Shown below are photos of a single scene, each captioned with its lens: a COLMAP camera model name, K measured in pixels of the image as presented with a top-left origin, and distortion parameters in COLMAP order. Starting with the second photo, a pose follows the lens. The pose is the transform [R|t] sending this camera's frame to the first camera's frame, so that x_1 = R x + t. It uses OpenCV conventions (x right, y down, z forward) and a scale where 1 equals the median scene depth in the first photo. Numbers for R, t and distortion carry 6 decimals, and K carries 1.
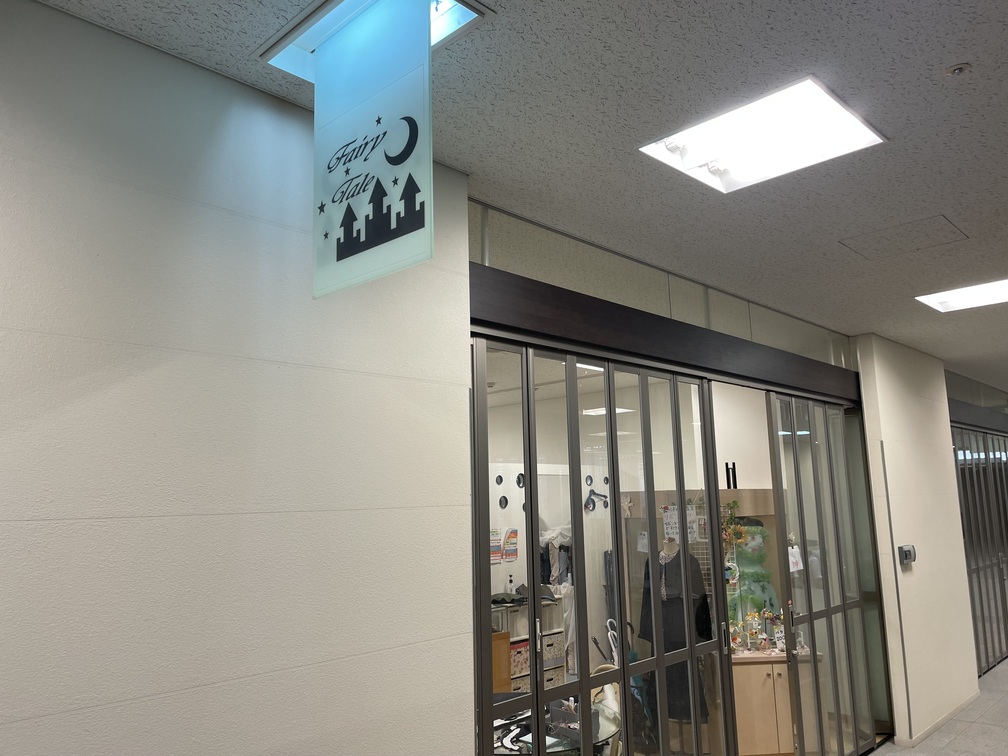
lens RADIAL K [[766.4, 0, 504.3], [0, 766.4, 379.1], [0, 0, 1]] dist [0.082336, -0.096031]
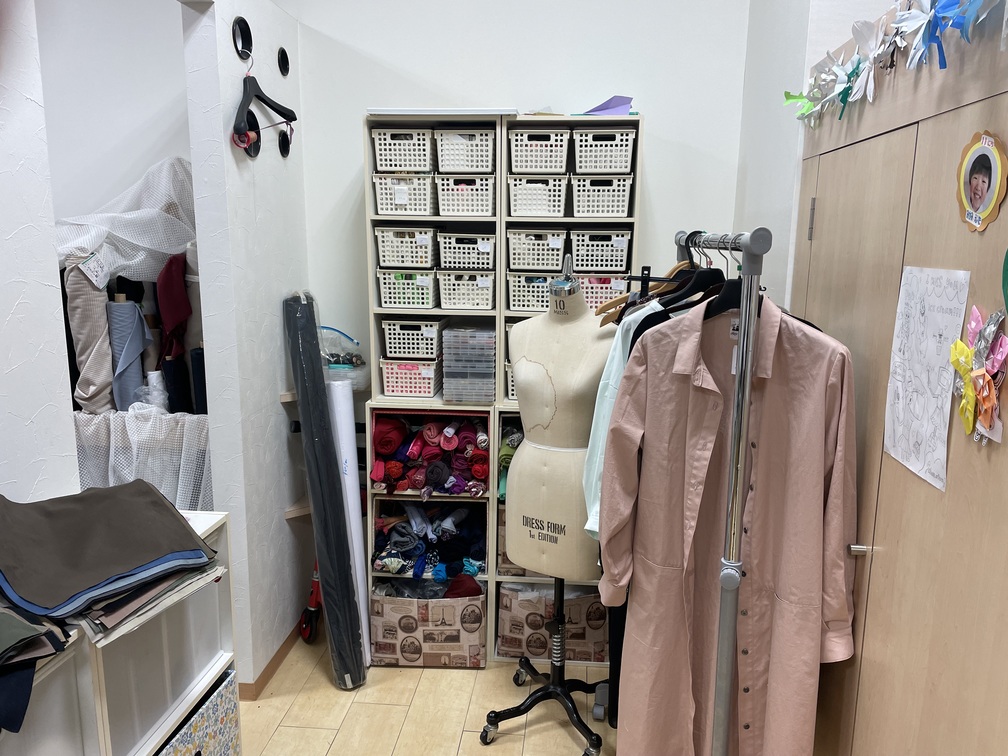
lens RADIAL K [[766.4, 0, 507.7], [0, 766.4, 379.6], [0, 0, 1]] dist [0.082336, -0.096031]
pose [[0.778200, -0.085863, 0.622120, 0.004917], [-0.136133, 0.943993, 0.300574, 0.149429], [-0.613085, -0.318597, 0.722926, 0.712744]]
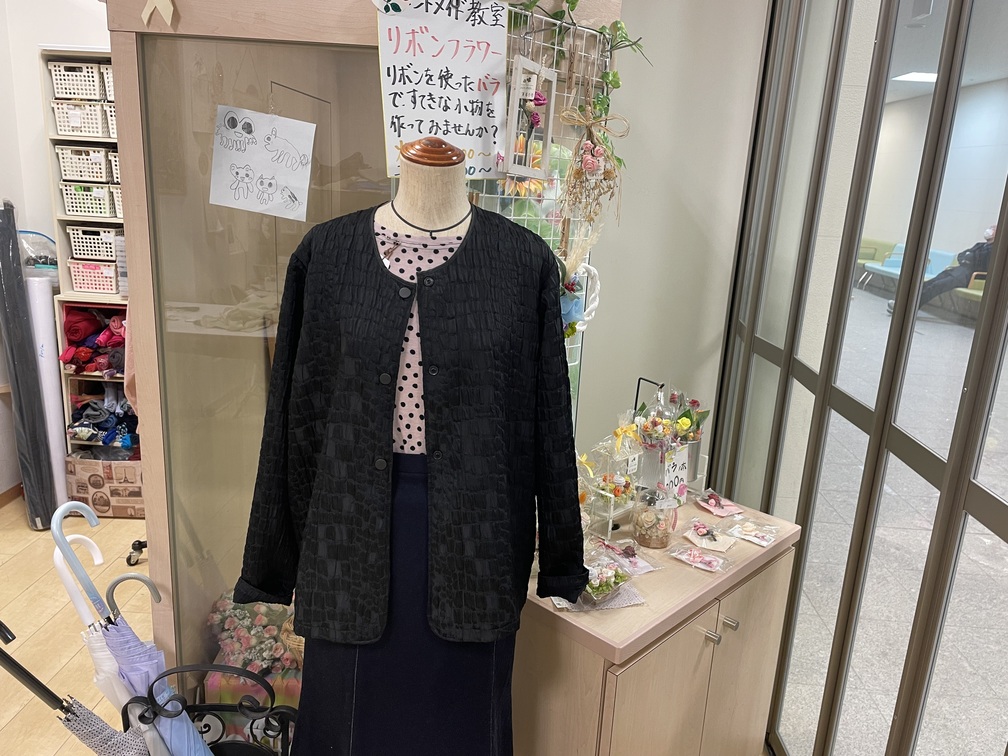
lens RADIAL K [[766.4, 0, 511.3], [0, 766.4, 386.4], [0, 0, 1]] dist [0.082336, -0.096031]
pose [[0.749929, -0.101255, 0.653723, 0.065324], [-0.179991, 0.919701, 0.348932, 0.130217], [-0.636561, -0.379338, 0.671486, 0.568270]]
